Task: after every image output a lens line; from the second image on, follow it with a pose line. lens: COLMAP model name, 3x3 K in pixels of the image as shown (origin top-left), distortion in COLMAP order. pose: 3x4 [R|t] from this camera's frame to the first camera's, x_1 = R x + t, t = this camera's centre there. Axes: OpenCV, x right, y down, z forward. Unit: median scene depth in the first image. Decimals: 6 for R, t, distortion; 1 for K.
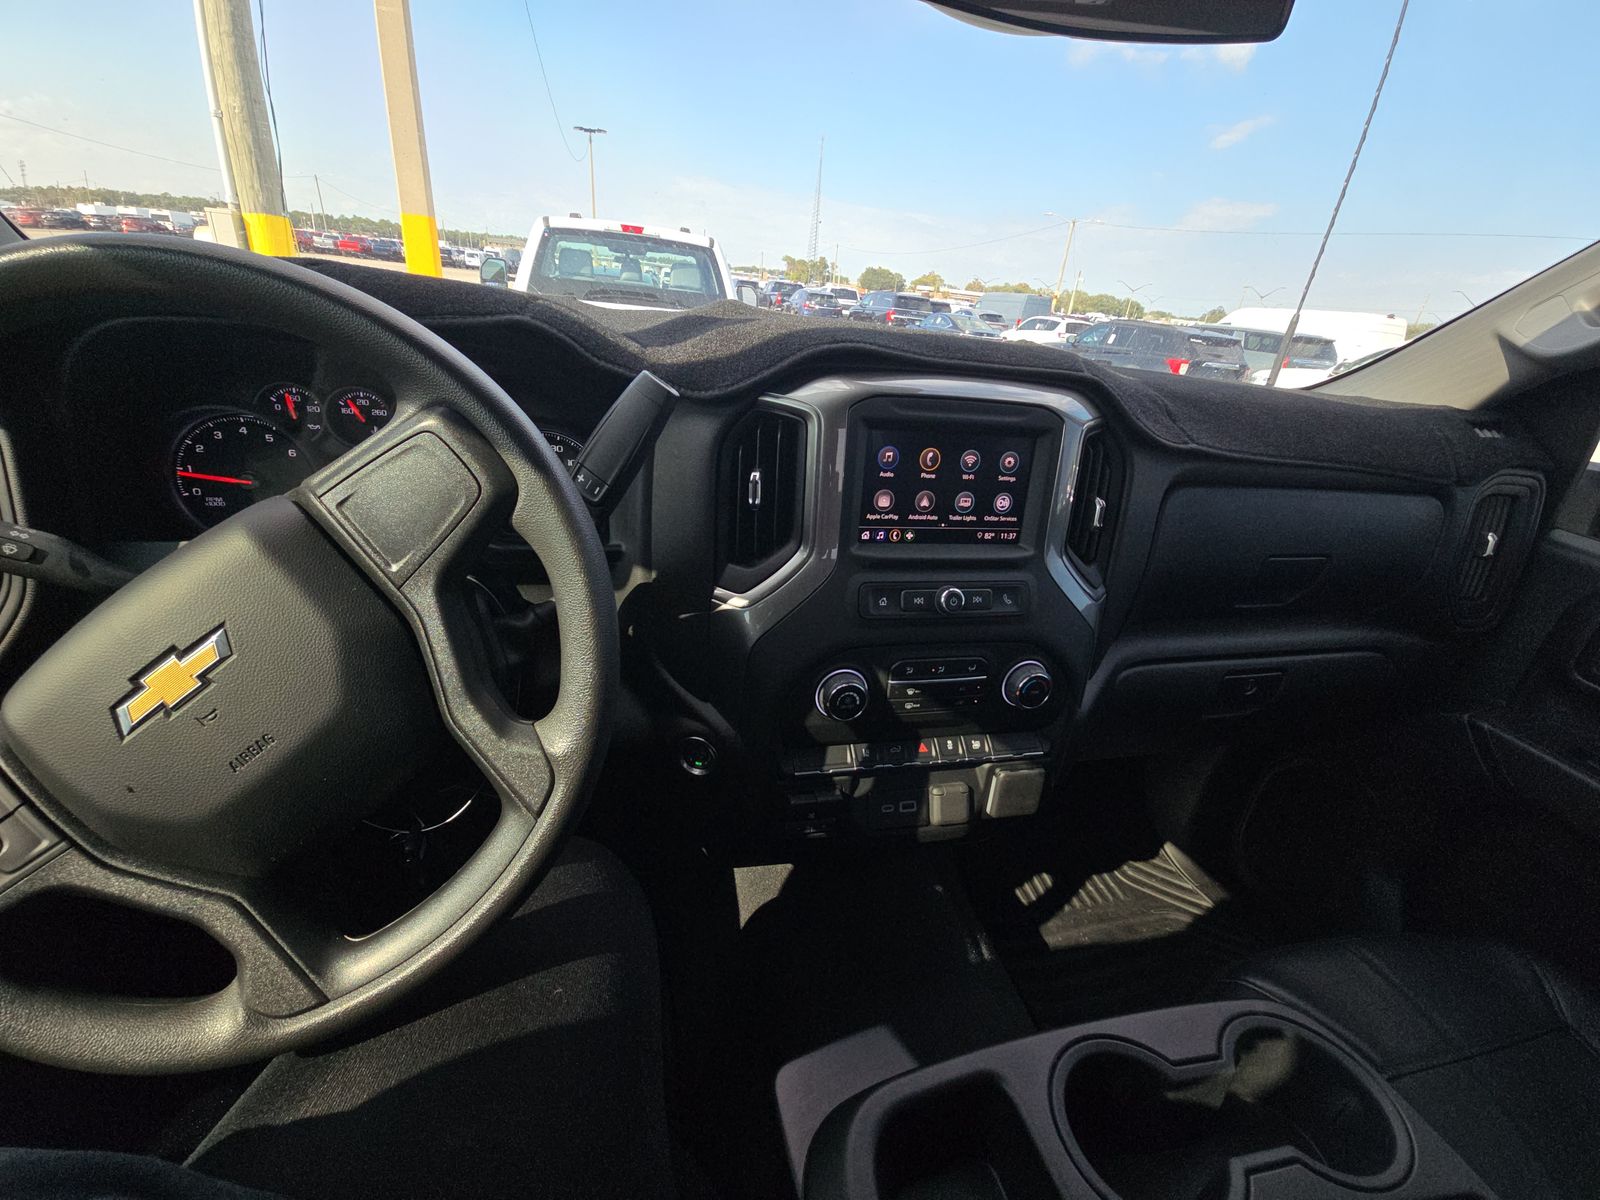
lens RADIAL K [[635.4, 0, 800.0], [0, 635.4, 600.0], [0, 0, 1]] dist [-0.000005, -0.000010]
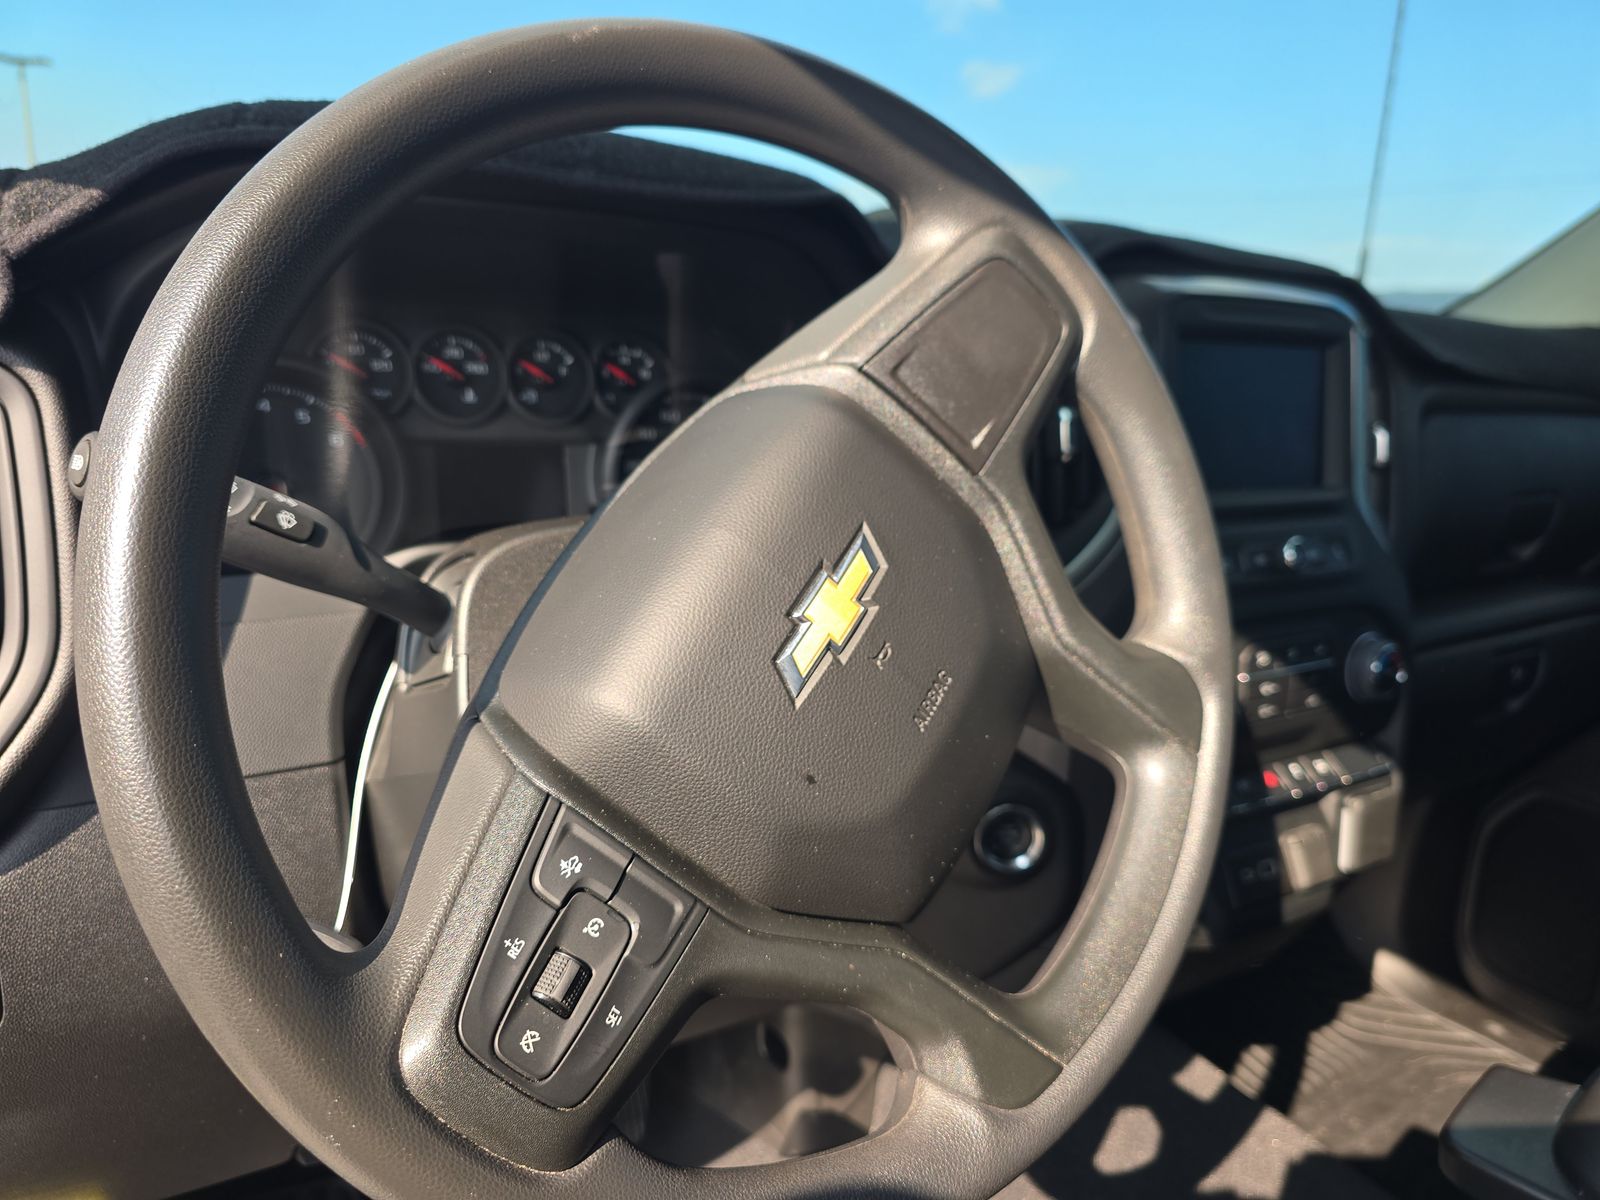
lens RADIAL K [[1070.4, 0, 800.0], [0, 1070.4, 600.0], [0, 0, 1]] dist [-0.001362, -0.000186]
pose [[0.949758, -0.122006, 0.288226, -0.700723], [0.171956, 0.972864, -0.154814, 0.148126], [-0.261517, 0.196598, 0.944965, -0.038657]]
